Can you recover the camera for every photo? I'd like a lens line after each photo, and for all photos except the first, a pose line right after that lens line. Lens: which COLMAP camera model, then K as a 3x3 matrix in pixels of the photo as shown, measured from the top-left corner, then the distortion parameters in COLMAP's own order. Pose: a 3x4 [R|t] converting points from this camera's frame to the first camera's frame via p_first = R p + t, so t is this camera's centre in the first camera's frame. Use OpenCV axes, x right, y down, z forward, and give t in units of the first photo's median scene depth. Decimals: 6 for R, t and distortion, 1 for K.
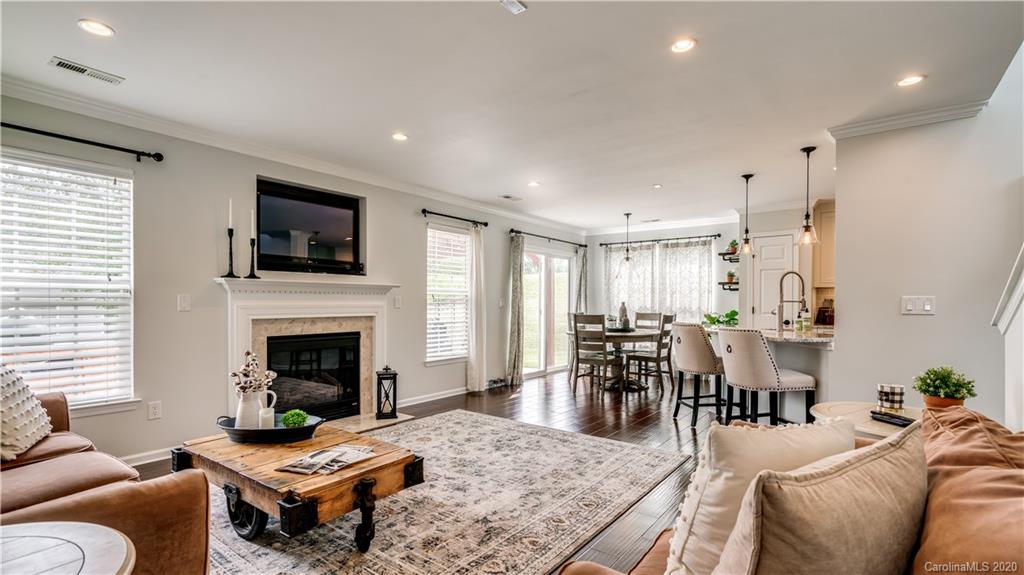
lens RADIAL K [[470.0, 0, 515.2], [0, 470.0, 307.4], [0, 0, 1]] dist [-0.000306, 0.000024]
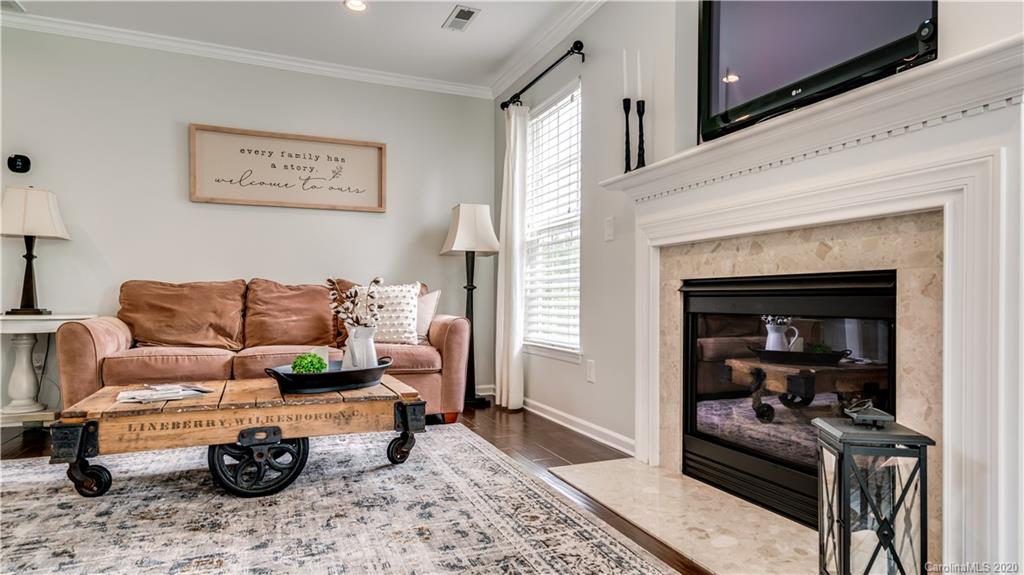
lens RADIAL K [[570.3, 0, 512.0], [0, 570.3, 287.5], [0, 0, 1]] dist [0.013091, 0.000535]
pose [[-0.505216, -0.016542, -0.862835, 0.104516], [-0.009967, 0.999861, -0.013333, 0.084934], [0.862936, 0.001864, -0.505311, 1.198950]]
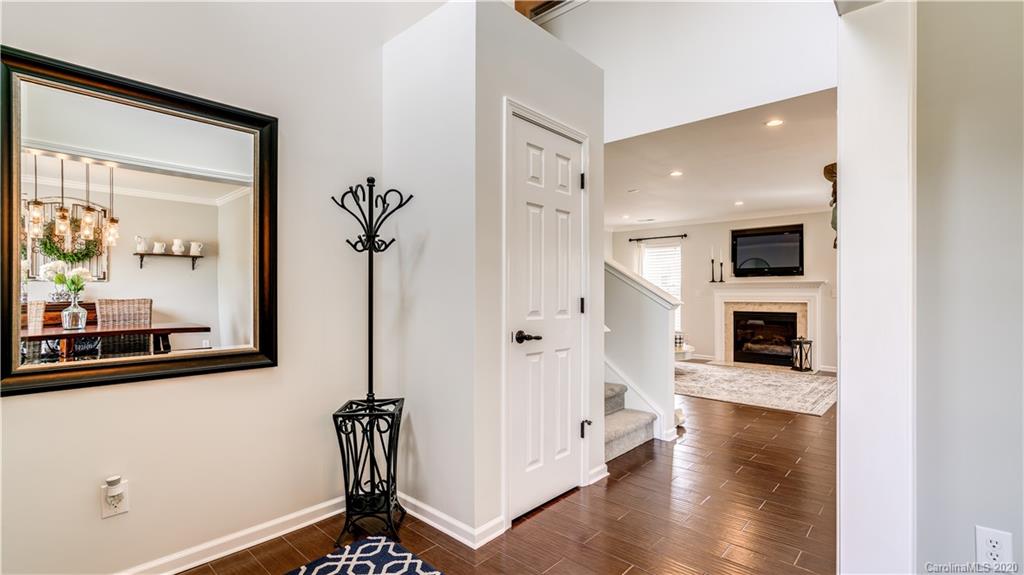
lens RADIAL K [[468.9, 0, 512.0], [0, 468.9, 287.5], [0, 0, 1]] dist [0.000851, 0.000417]
pose [[-0.085896, -0.015115, -0.996189, 1.560990], [-0.012408, 0.999824, -0.014100, 0.003073], [0.996227, 0.011149, -0.086069, 0.256975]]
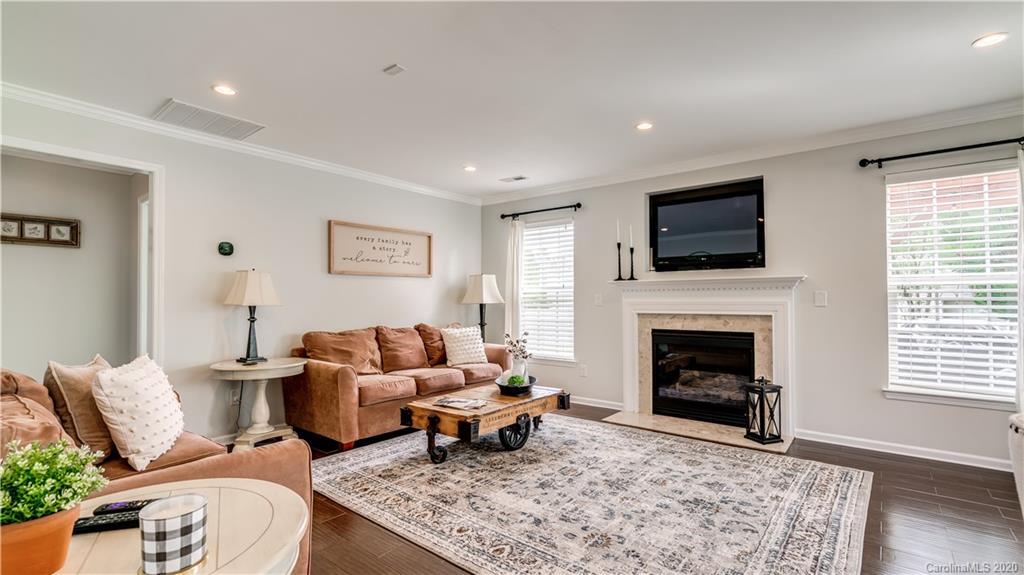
lens RADIAL K [[464.5, 0, 512.0], [0, 464.5, 287.5], [0, 0, 1]] dist [-0.001457, 0.000062]
pose [[-0.027003, -0.025460, -0.999311, 0.661567], [-0.006244, 0.999660, -0.025300, -0.009081], [0.999616, 0.005556, -0.027153, 0.710733]]
